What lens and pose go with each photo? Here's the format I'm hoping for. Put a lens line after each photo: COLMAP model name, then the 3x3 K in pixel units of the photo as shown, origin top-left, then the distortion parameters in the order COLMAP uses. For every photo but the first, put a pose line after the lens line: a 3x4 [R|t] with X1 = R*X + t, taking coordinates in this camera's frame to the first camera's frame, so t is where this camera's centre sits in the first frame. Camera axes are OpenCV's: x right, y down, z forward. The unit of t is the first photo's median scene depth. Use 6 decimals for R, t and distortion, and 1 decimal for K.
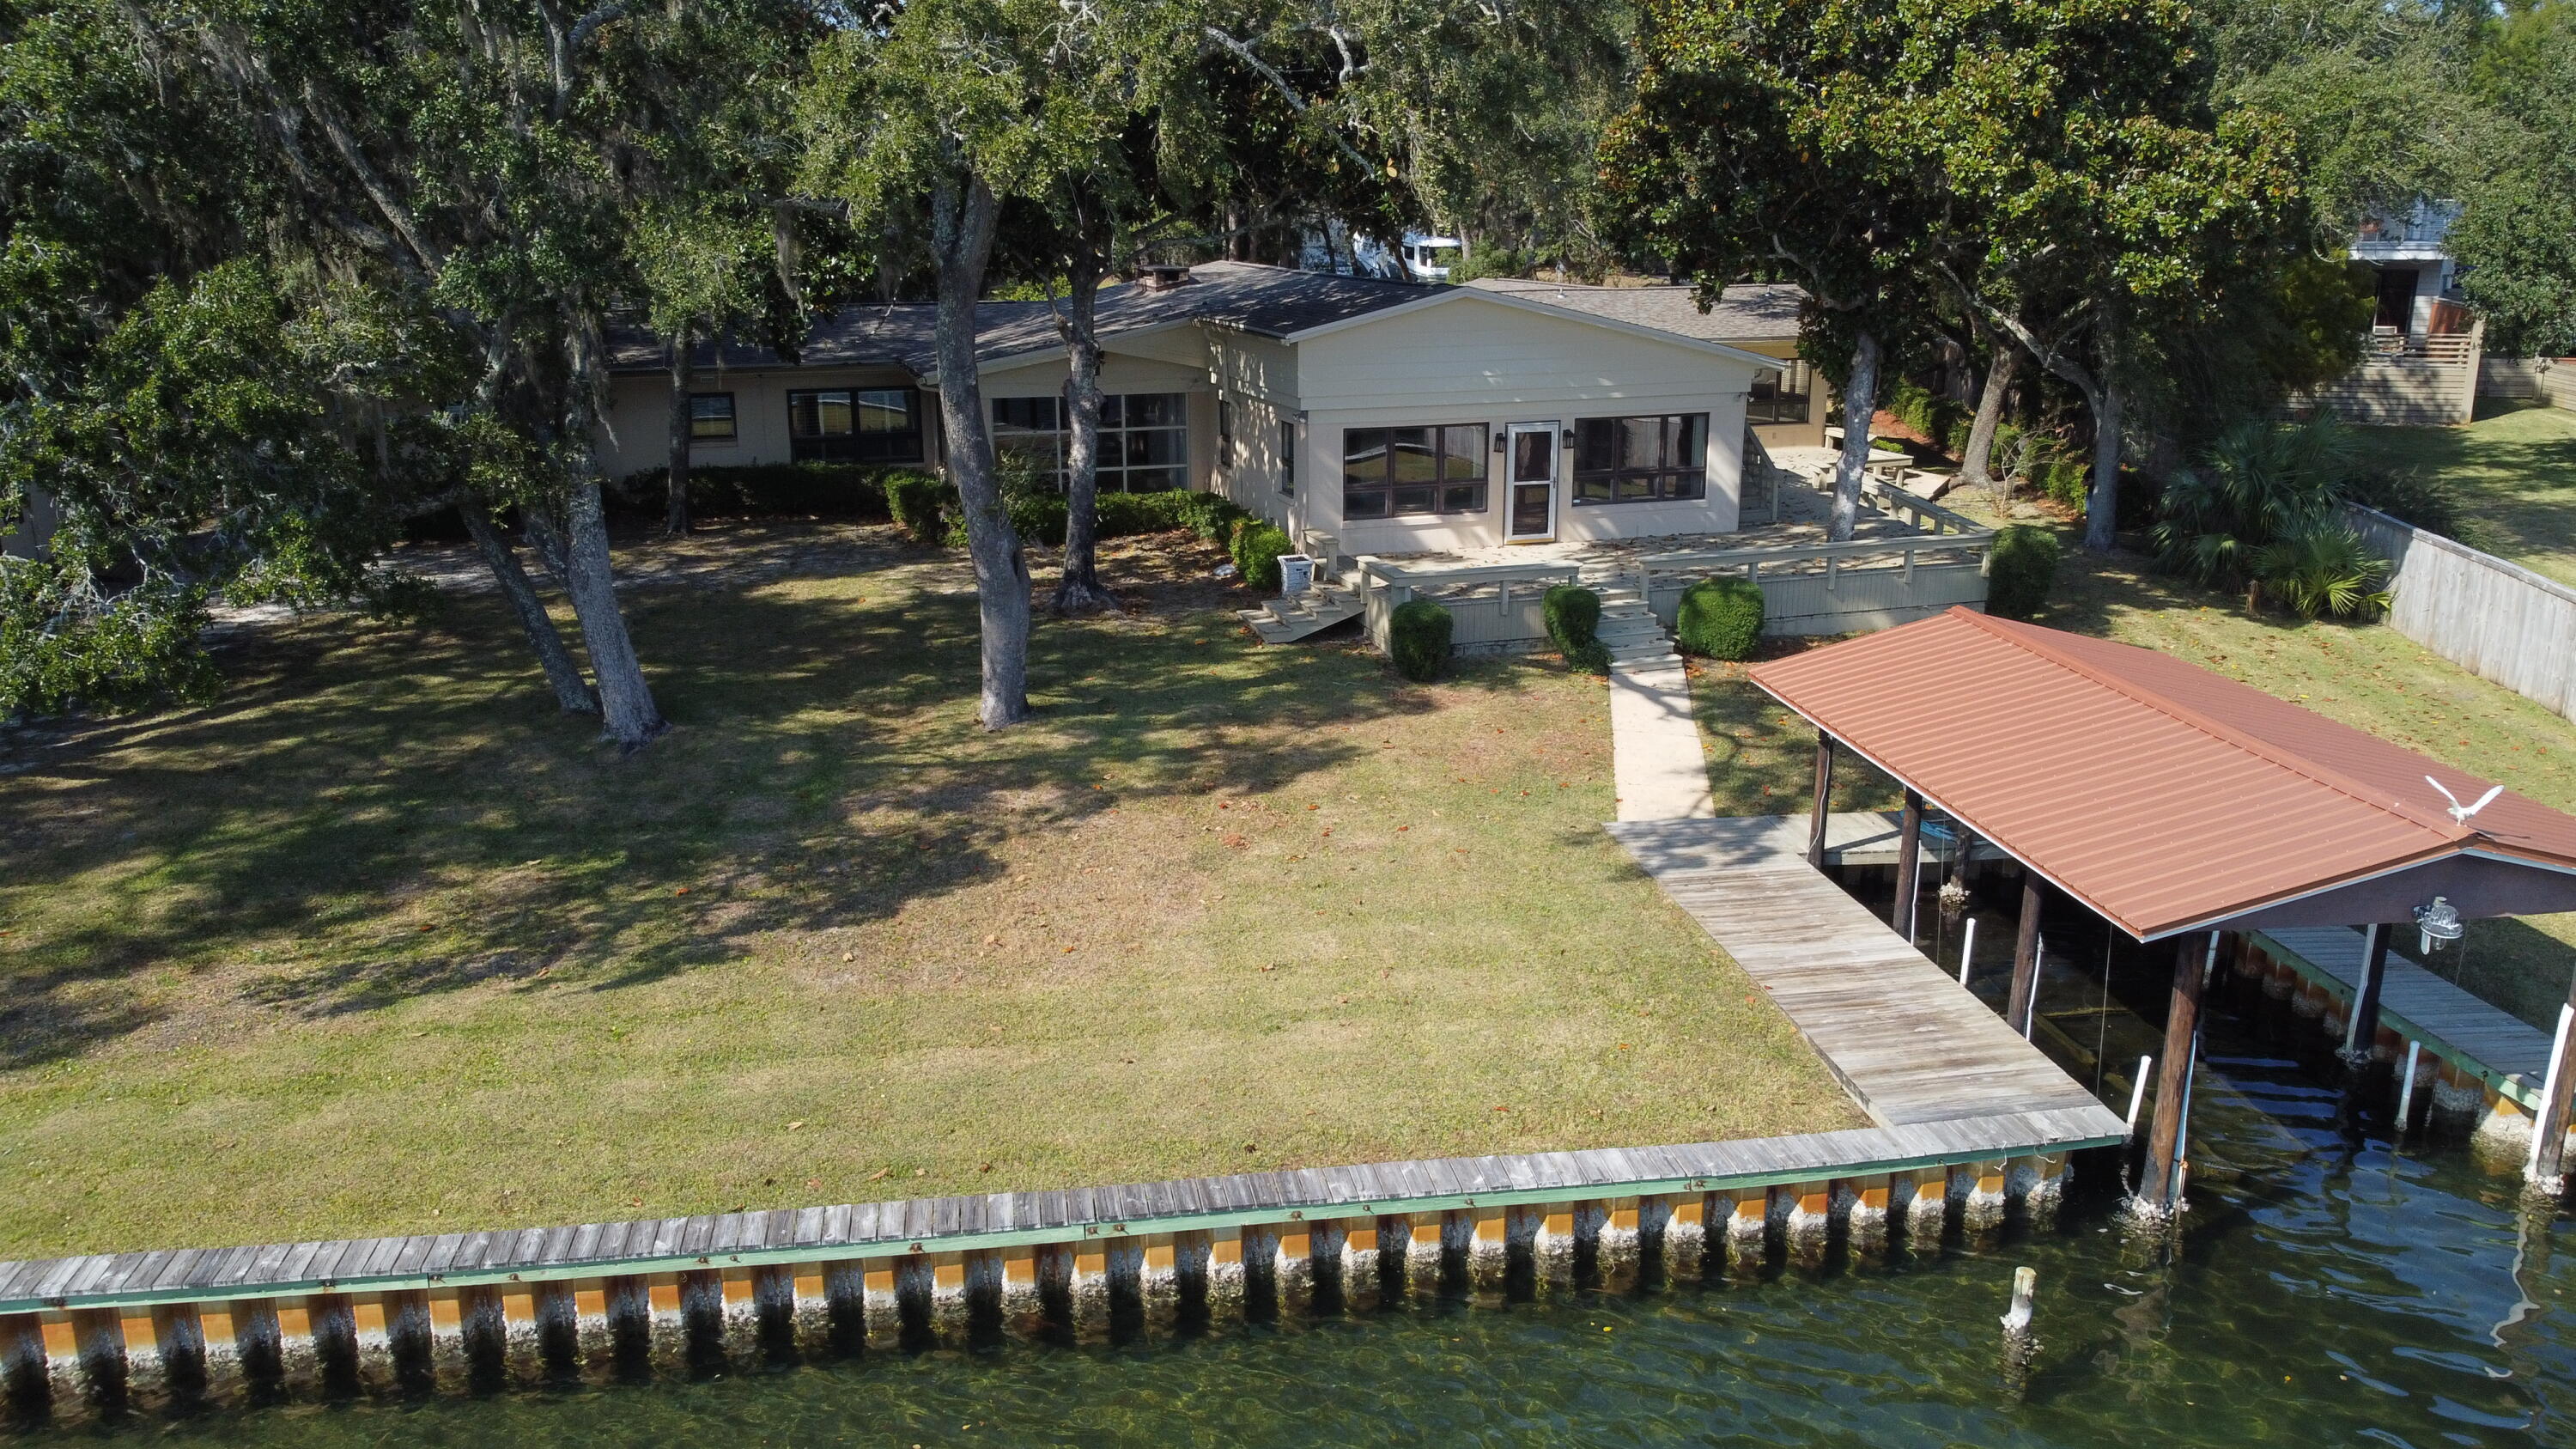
lens RADIAL K [[1945.9, 0, 1284.9], [0, 1945.9, 739.2], [0, 0, 1]] dist [0.000091, 0.000385]
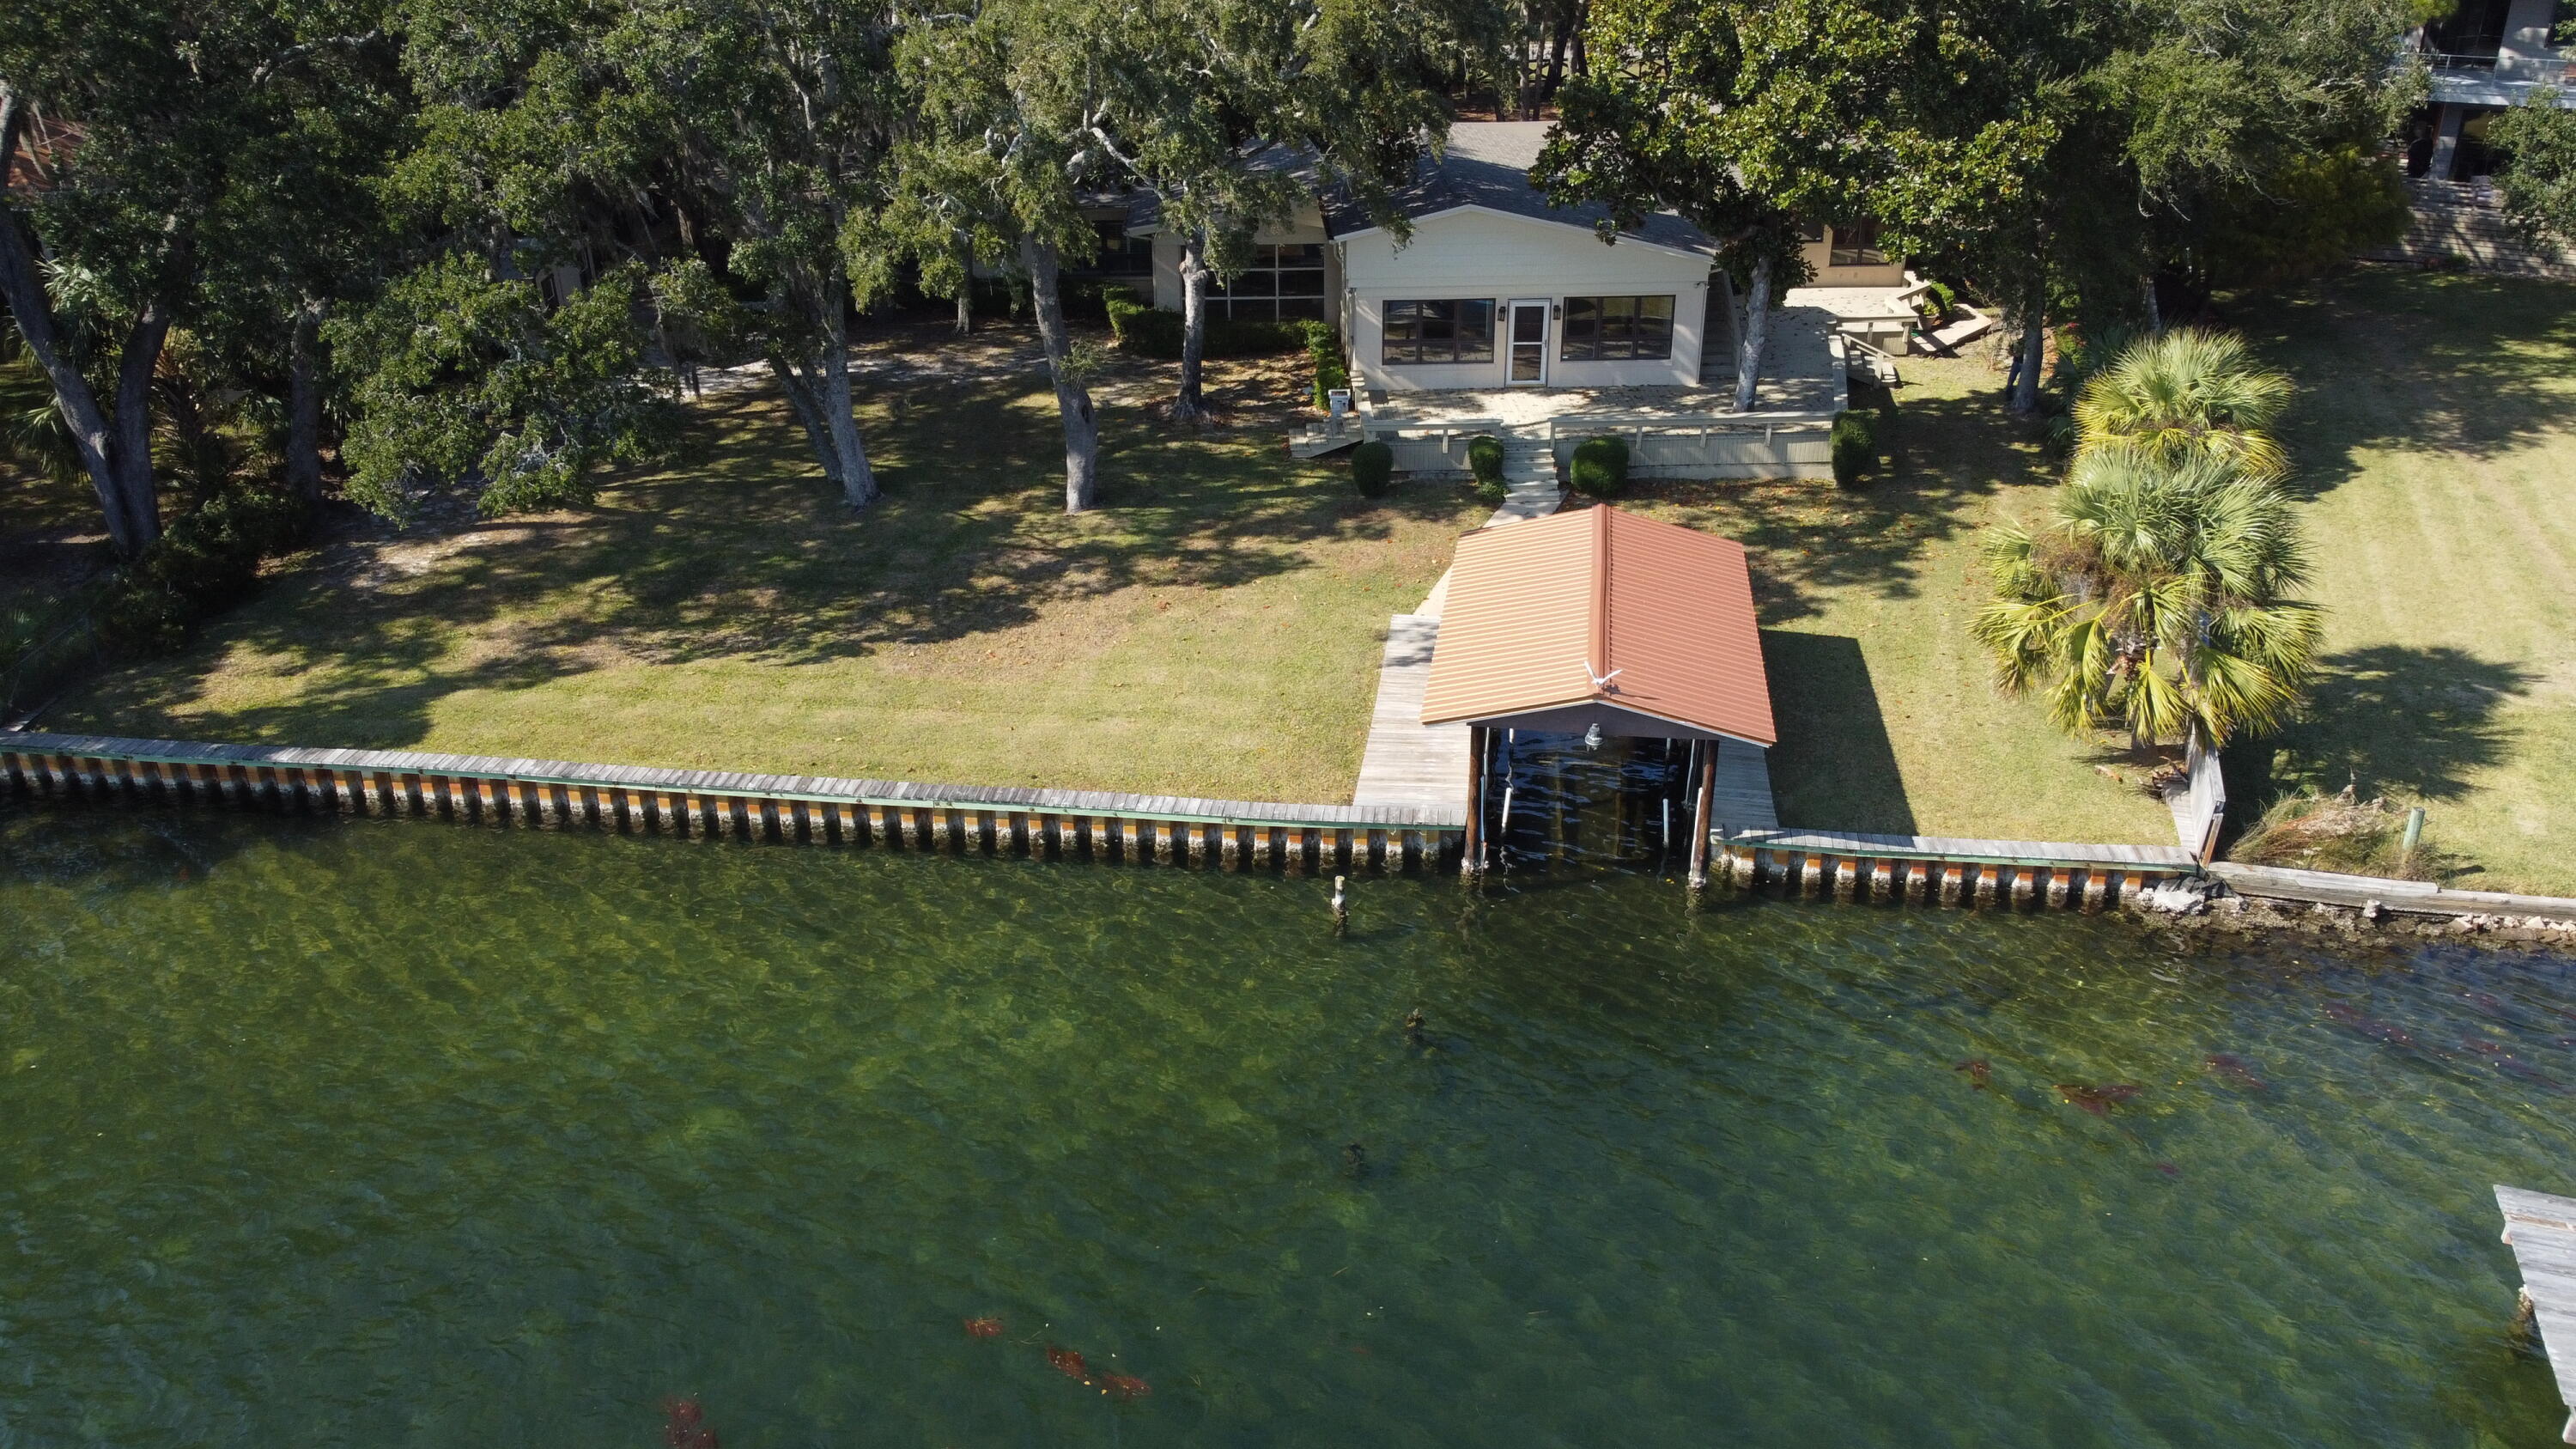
lens RADIAL K [[1939.7, 0, 1292.3], [0, 1939.7, 718.1], [0, 0, 1]] dist [-0.001996, -0.003574]
pose [[0.962581, 0.113698, -0.245987, 0.760480], [-0.070451, 0.981509, 0.177979, -0.237217], [0.261675, -0.153989, 0.952793, -0.878028]]
